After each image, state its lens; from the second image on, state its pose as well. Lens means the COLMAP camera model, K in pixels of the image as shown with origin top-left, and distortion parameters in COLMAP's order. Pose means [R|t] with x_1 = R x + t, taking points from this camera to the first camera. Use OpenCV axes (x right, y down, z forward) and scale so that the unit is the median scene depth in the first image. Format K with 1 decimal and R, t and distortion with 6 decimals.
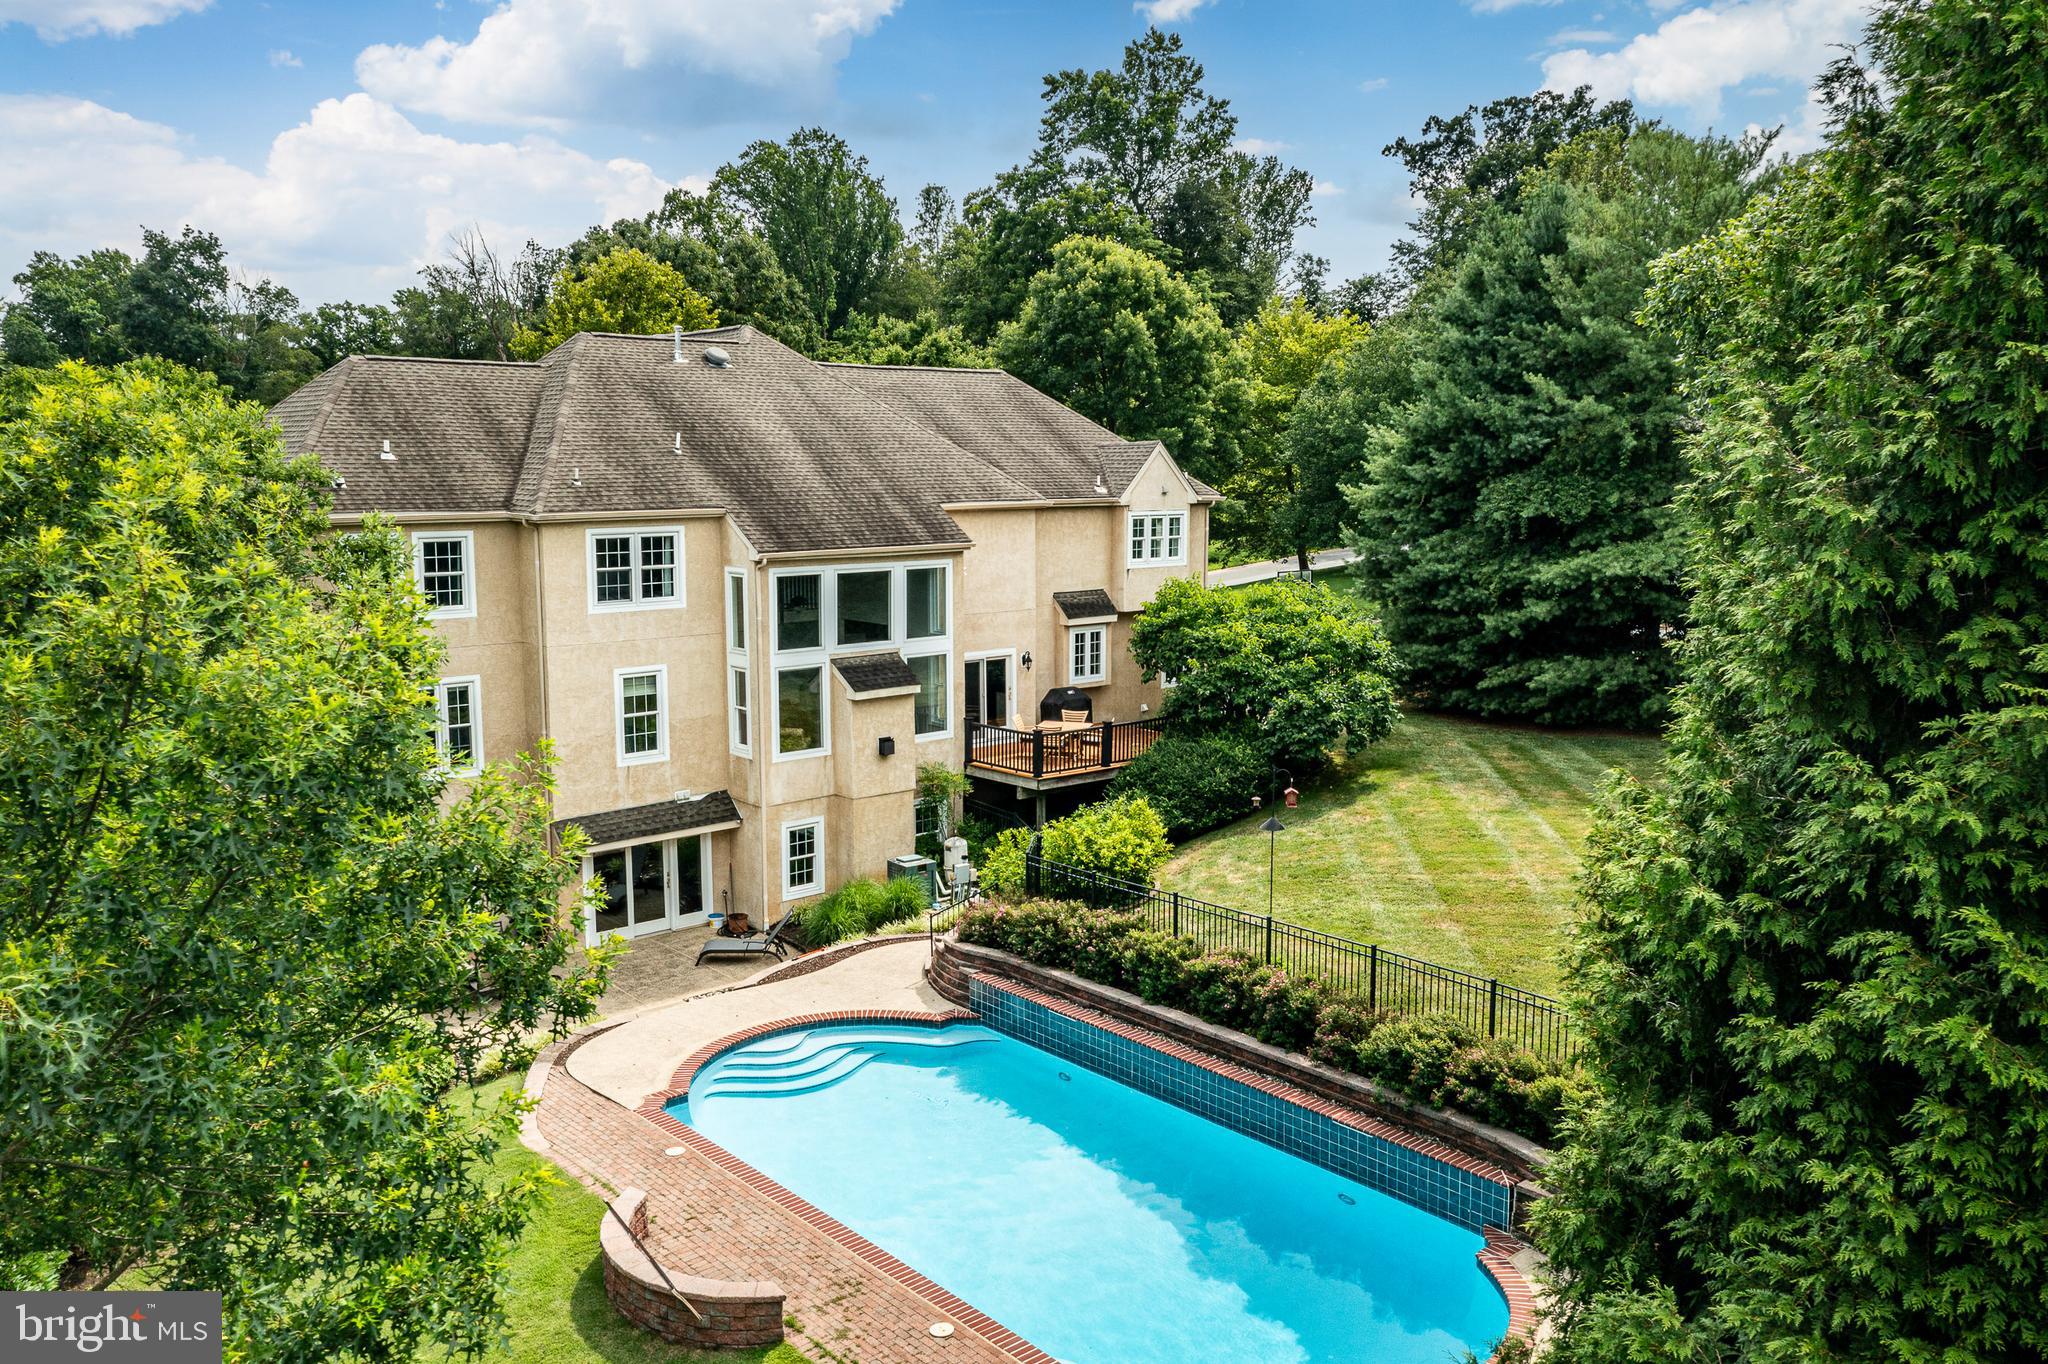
lens RADIAL K [[1617.3, 0, 1017.6], [0, 1617.3, 662.1], [0, 0, 1]] dist [0.017743, 0.008923]
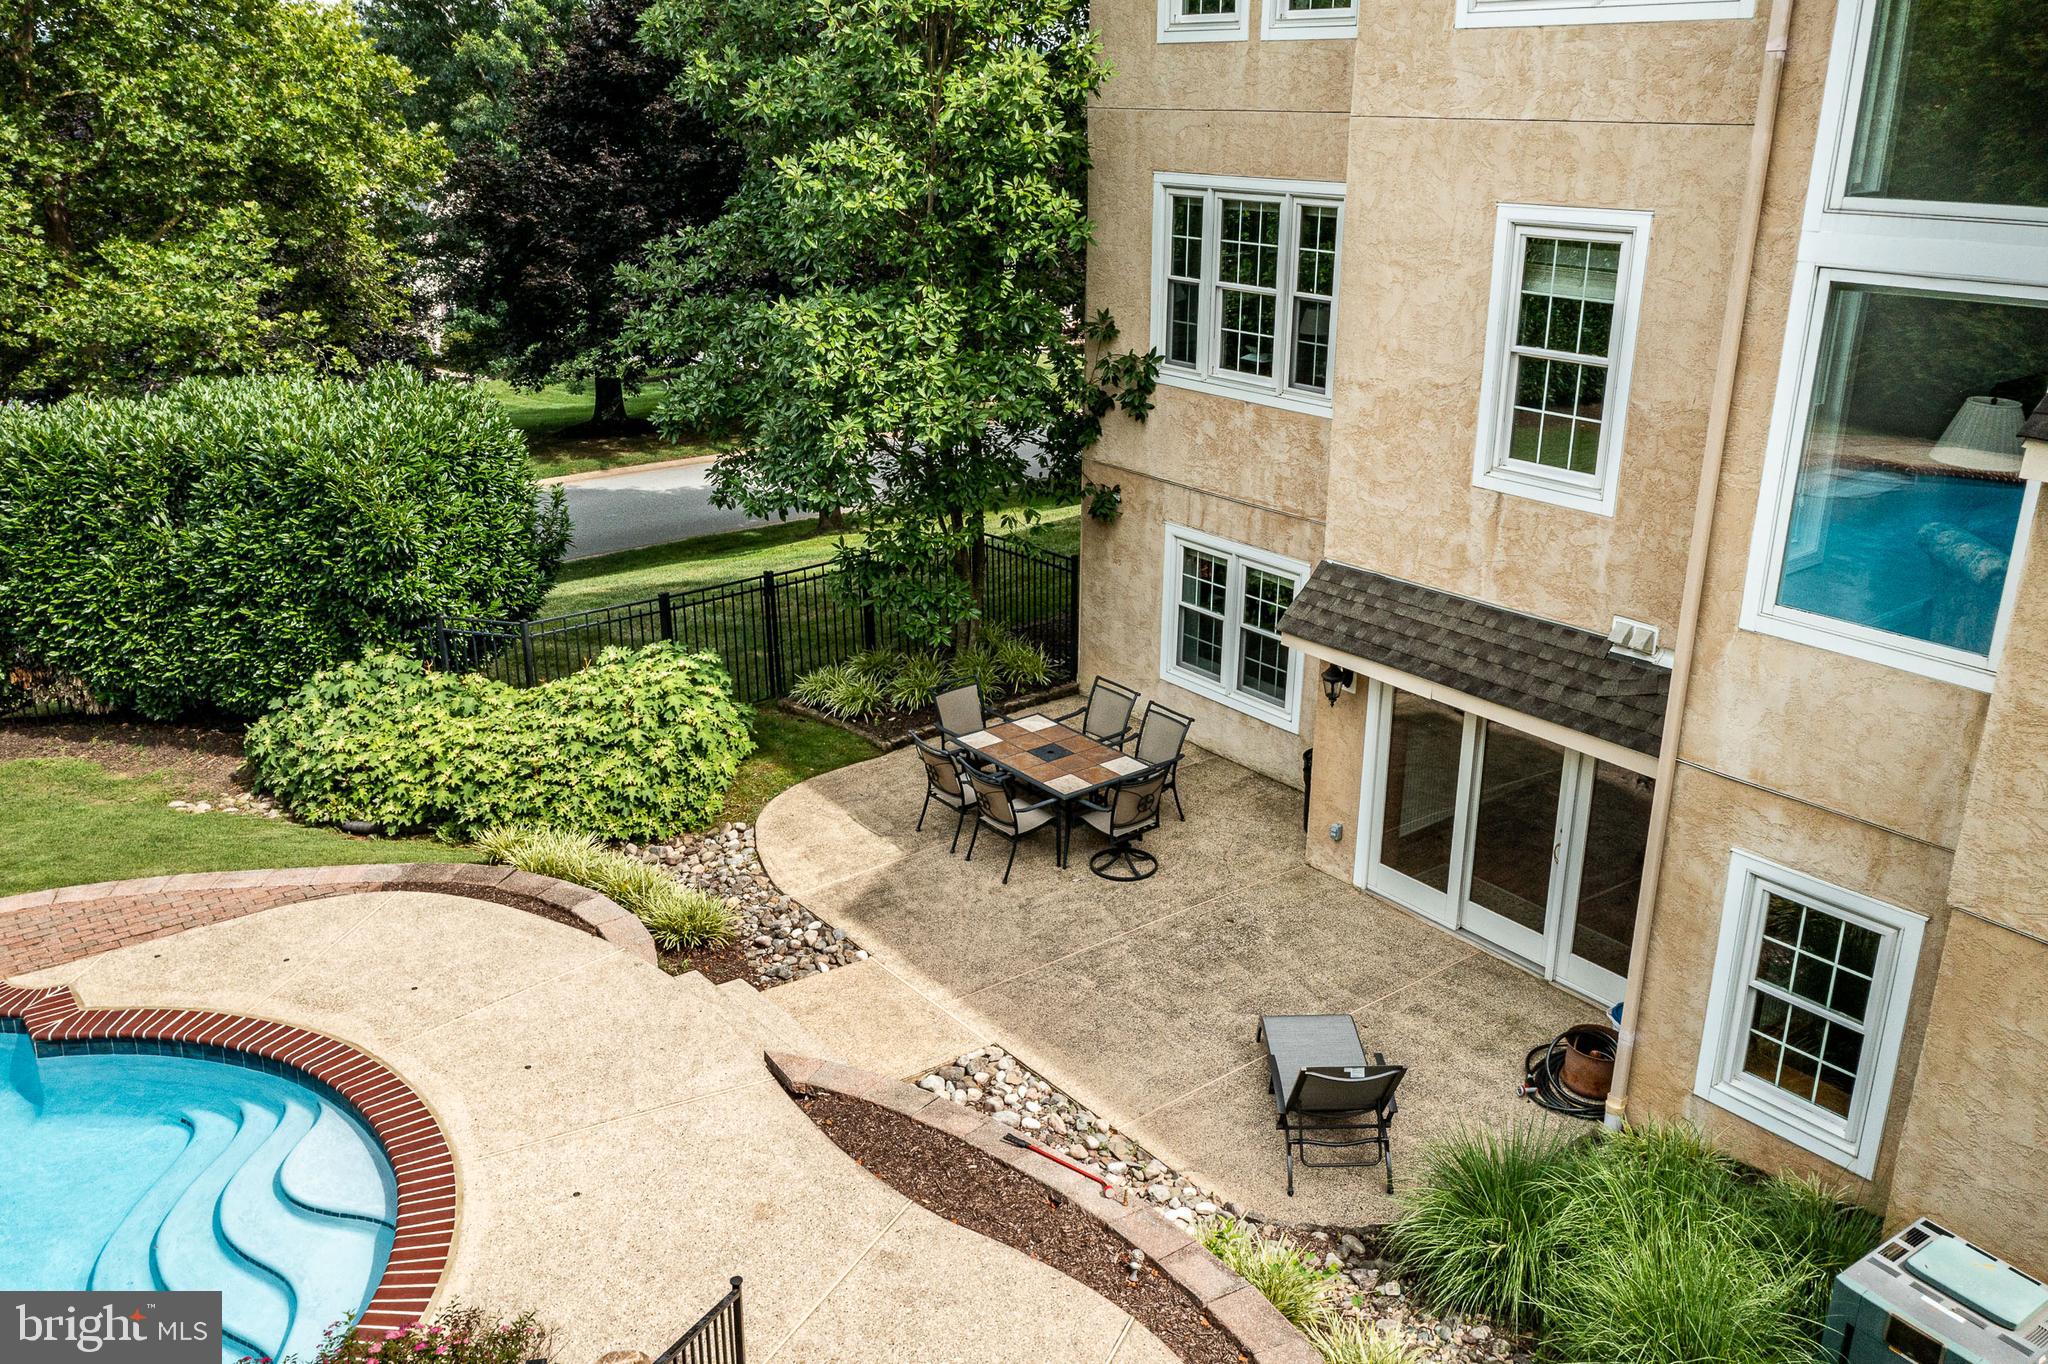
lens RADIAL K [[1587.3, 0, 1013.6], [0, 1587.3, 683.2], [0, 0, 1]] dist [0.010451, 0.004246]
pose [[-0.055859, 0.355897, -0.932854, 0.105425], [-0.125729, 0.924368, 0.360188, -0.009778], [0.990491, 0.137406, -0.006887, 0.861006]]
